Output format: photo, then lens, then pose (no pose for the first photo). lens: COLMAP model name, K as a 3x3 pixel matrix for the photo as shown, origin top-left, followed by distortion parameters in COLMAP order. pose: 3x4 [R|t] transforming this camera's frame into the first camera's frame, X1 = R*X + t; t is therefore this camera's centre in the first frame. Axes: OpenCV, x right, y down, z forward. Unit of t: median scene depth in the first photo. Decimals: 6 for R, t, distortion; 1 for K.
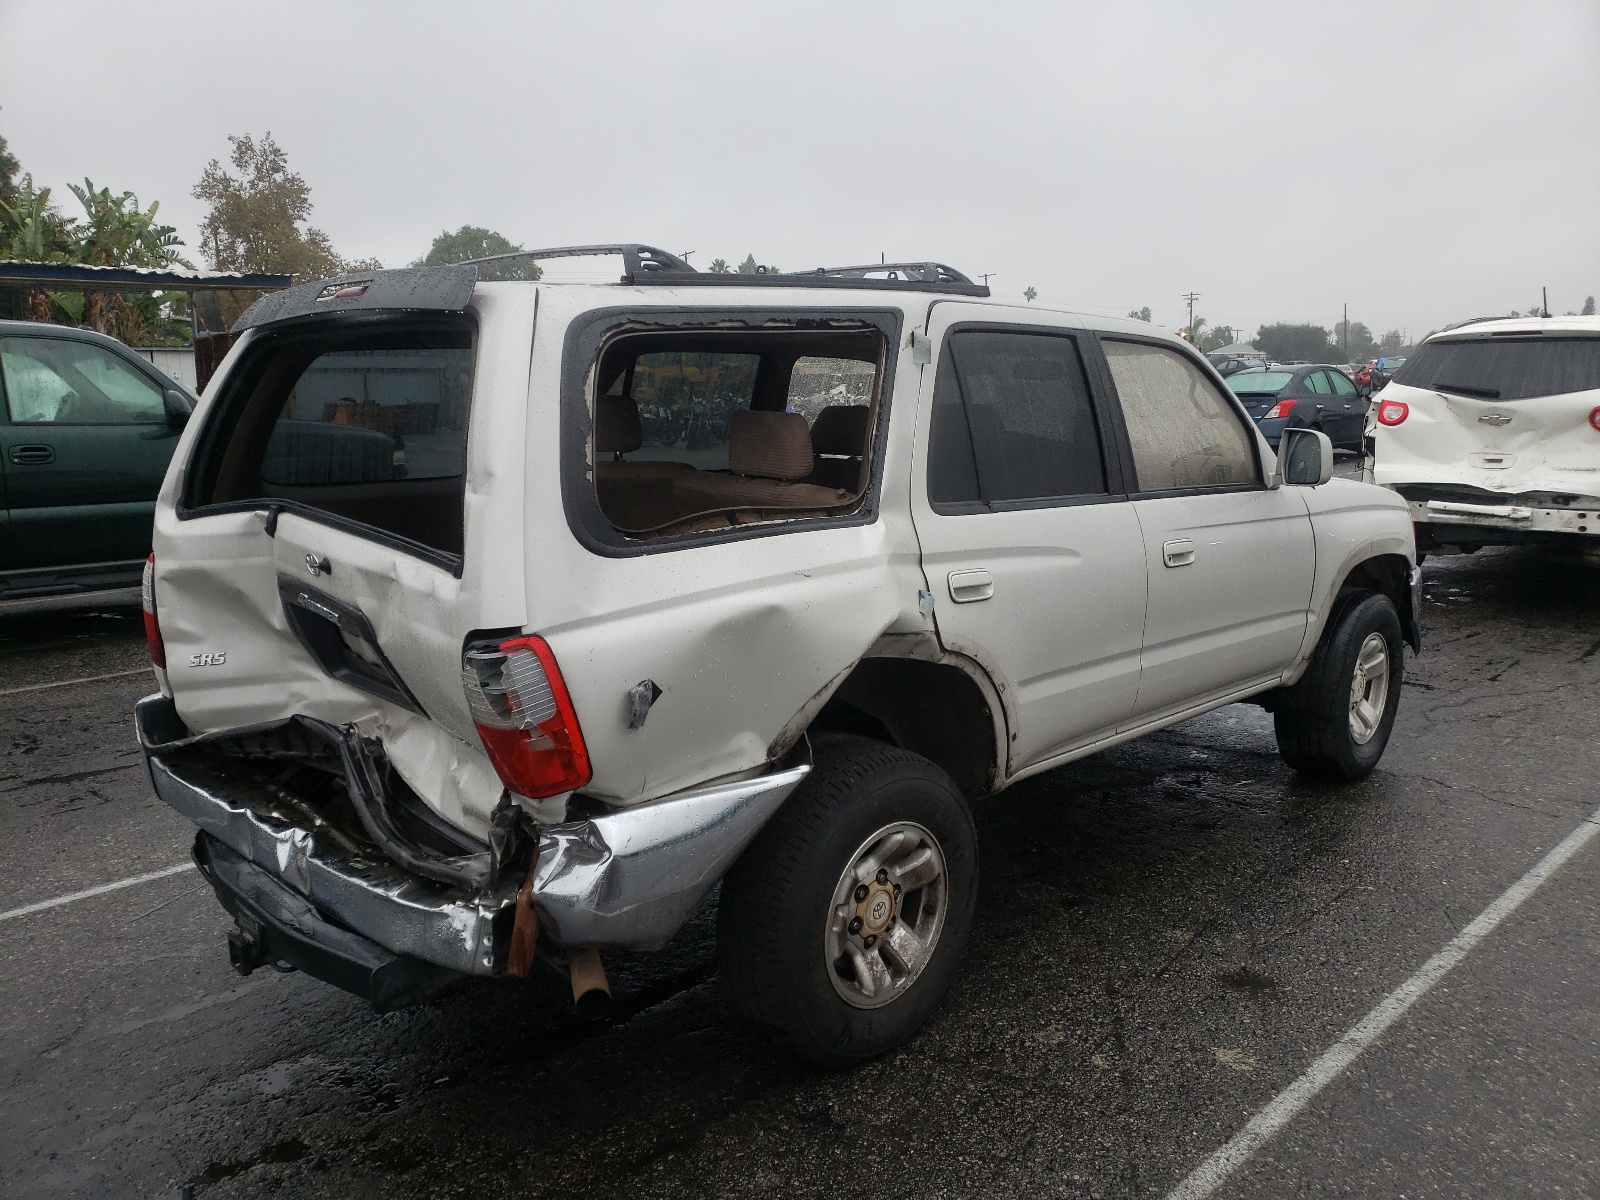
lens RADIAL K [[1231.5, 0, 790.3], [0, 1231.5, 603.1], [0, 0, 1]] dist [0.024034, -0.008383]
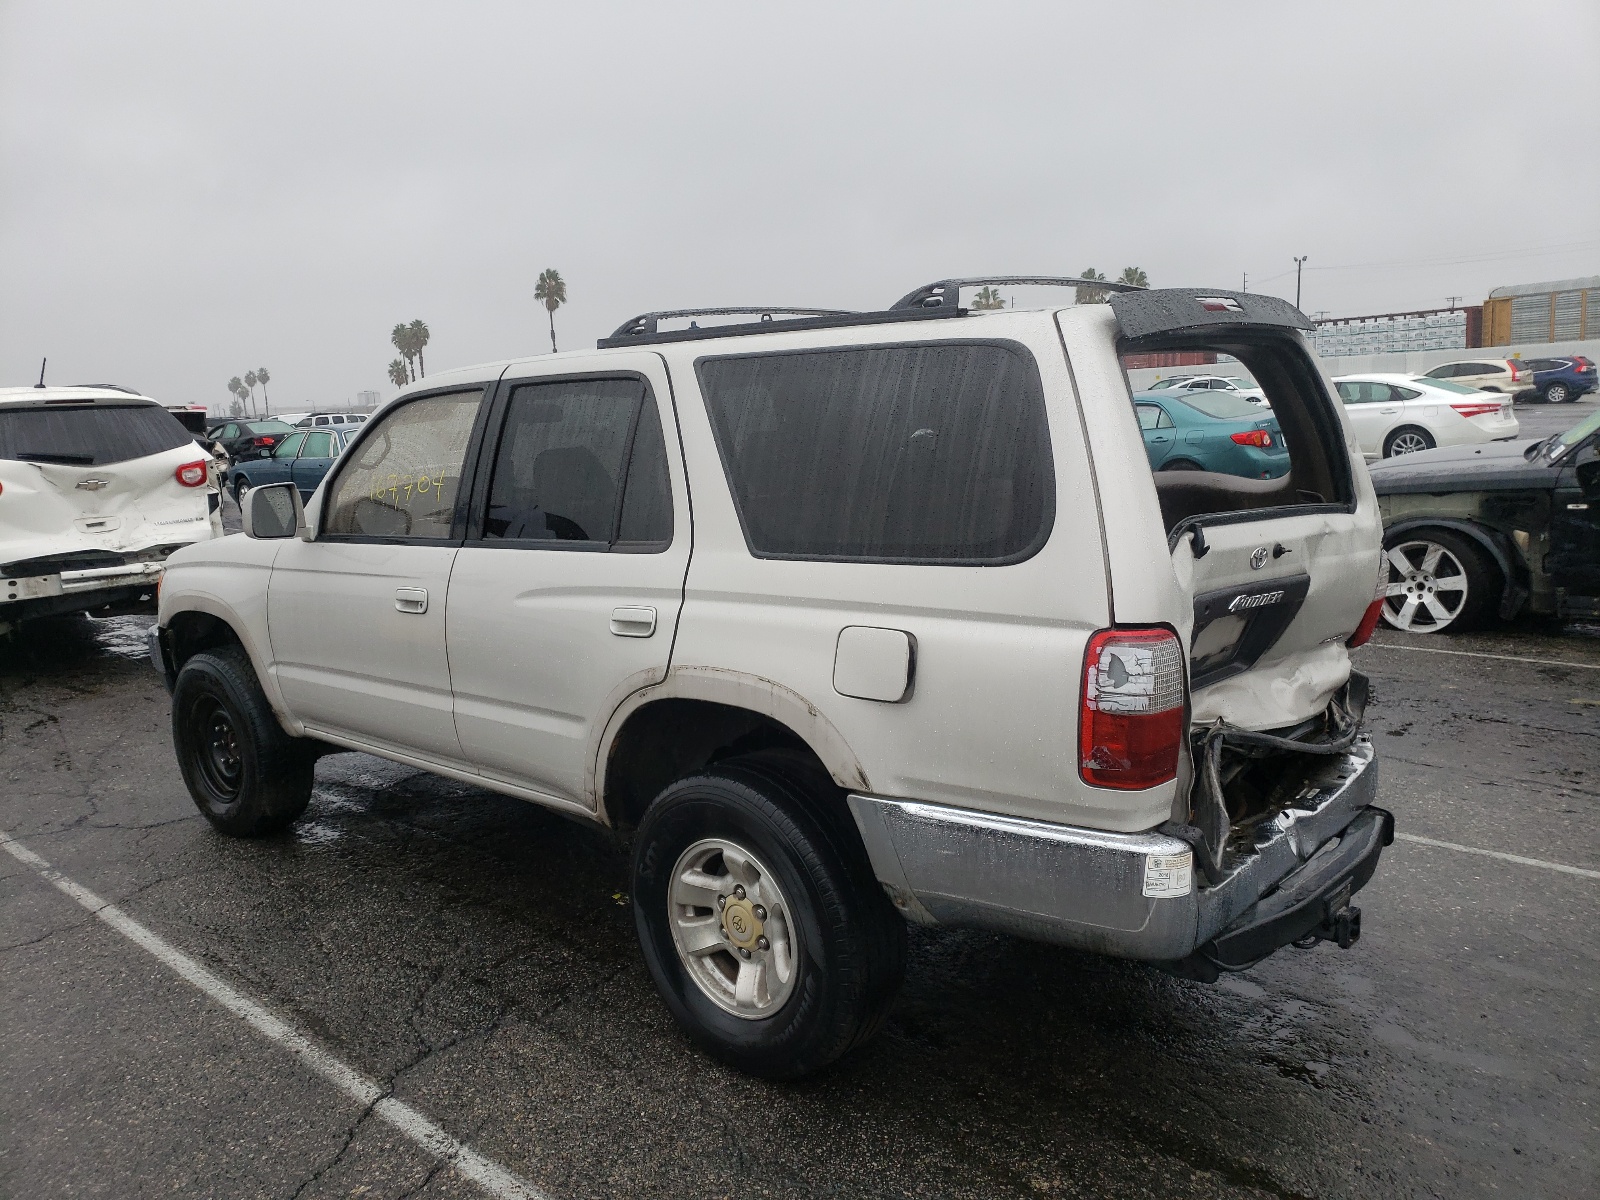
lens RADIAL K [[1231.5, 0, 789.9], [0, 1231.5, 598.0], [0, 0, 1]] dist [0.024034, -0.008383]
pose [[-0.050021, -0.150531, 0.987339, -0.481317], [0.230071, 0.960253, 0.158057, -0.087955], [-0.971887, 0.235064, -0.013400, 0.479755]]
